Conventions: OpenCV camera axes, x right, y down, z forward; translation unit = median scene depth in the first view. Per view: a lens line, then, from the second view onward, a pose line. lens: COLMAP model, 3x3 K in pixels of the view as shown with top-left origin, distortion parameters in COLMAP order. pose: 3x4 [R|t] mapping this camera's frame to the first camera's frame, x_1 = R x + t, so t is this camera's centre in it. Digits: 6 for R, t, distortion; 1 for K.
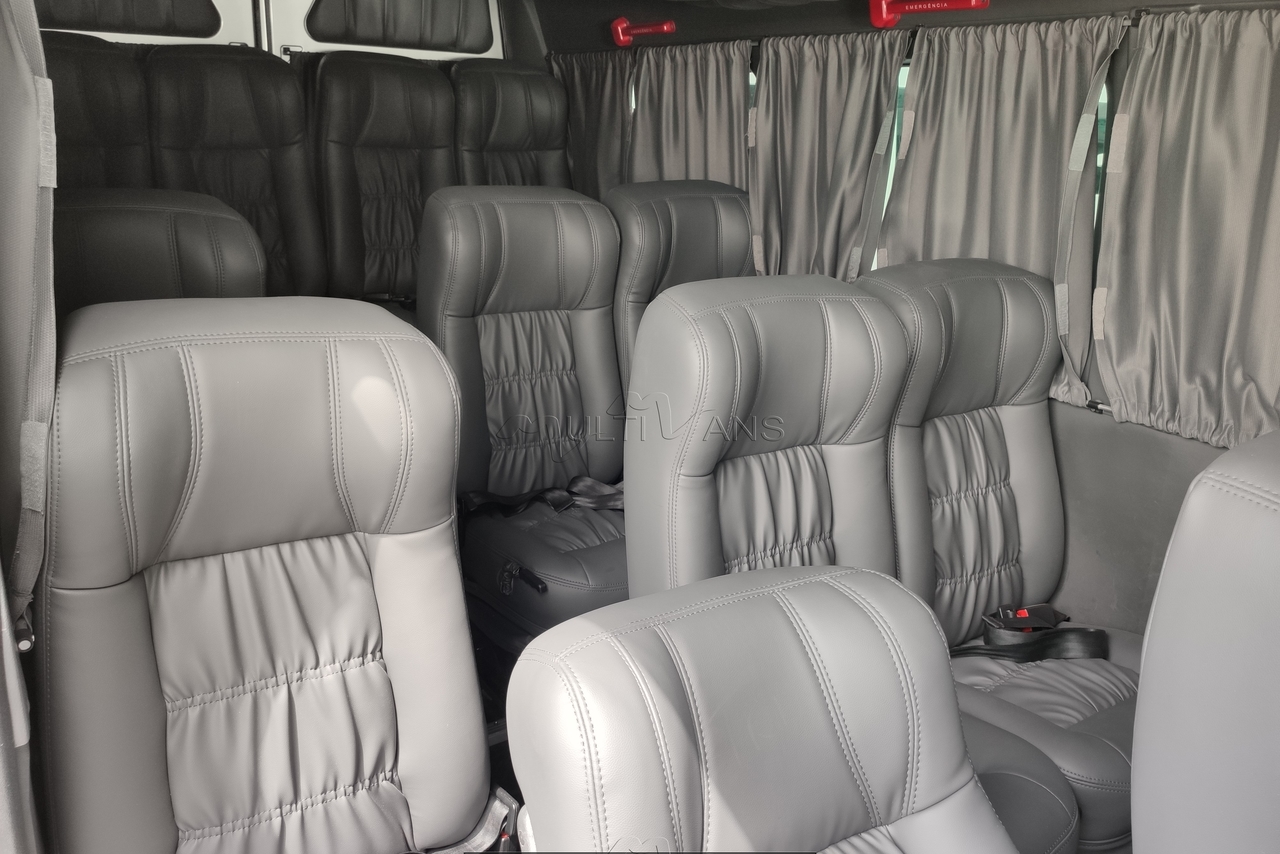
lens RADIAL K [[968.6, 0, 640.0], [0, 968.6, 427.0], [0, 0, 1]] dist [0.066609, -0.102212]
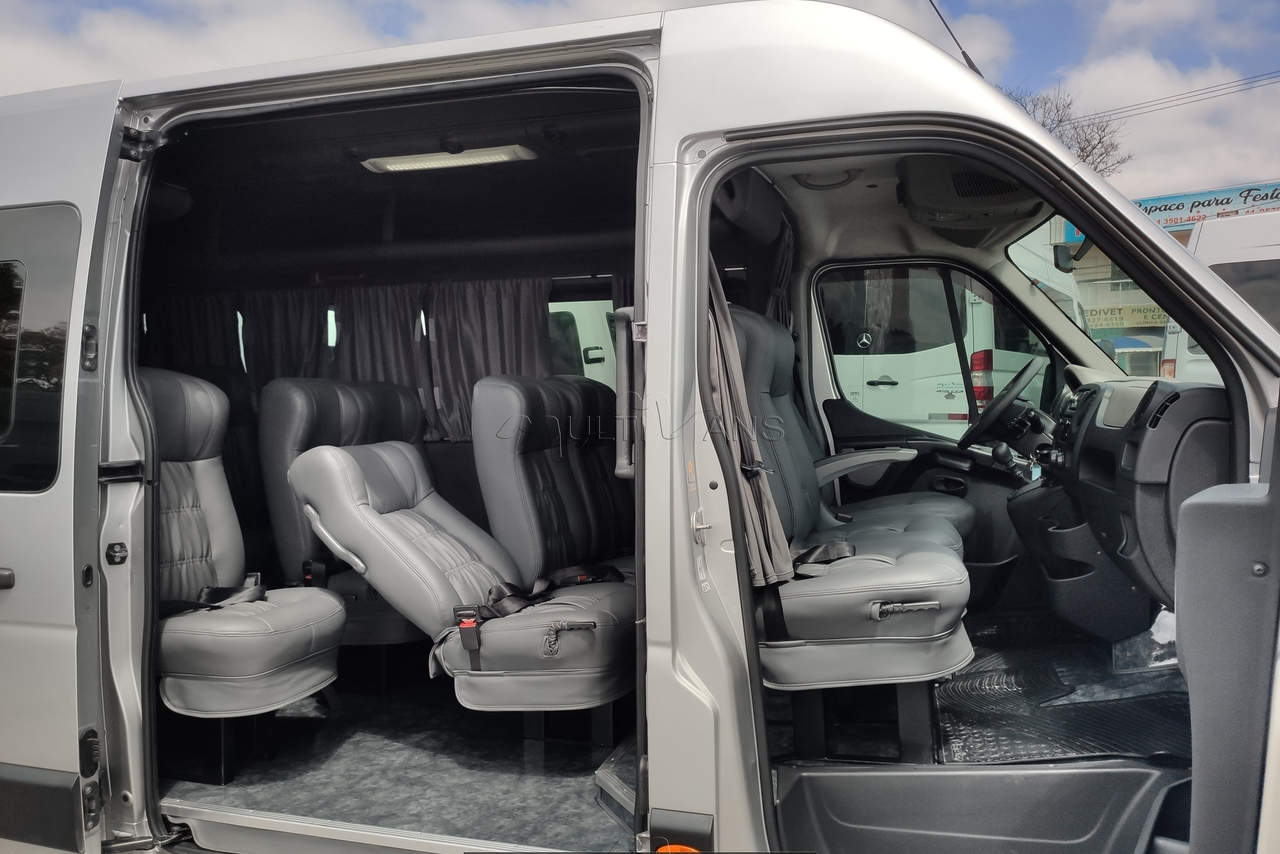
lens RADIAL K [[968.6, 0, 640.0], [0, 968.6, 427.0], [0, 0, 1]] dist [0.066609, -0.102212]
pose [[0.776317, -0.059134, 0.627563, -0.660676], [0.227436, 0.954803, -0.191377, 0.534013], [-0.587882, 0.291299, 0.754678, -1.097600]]
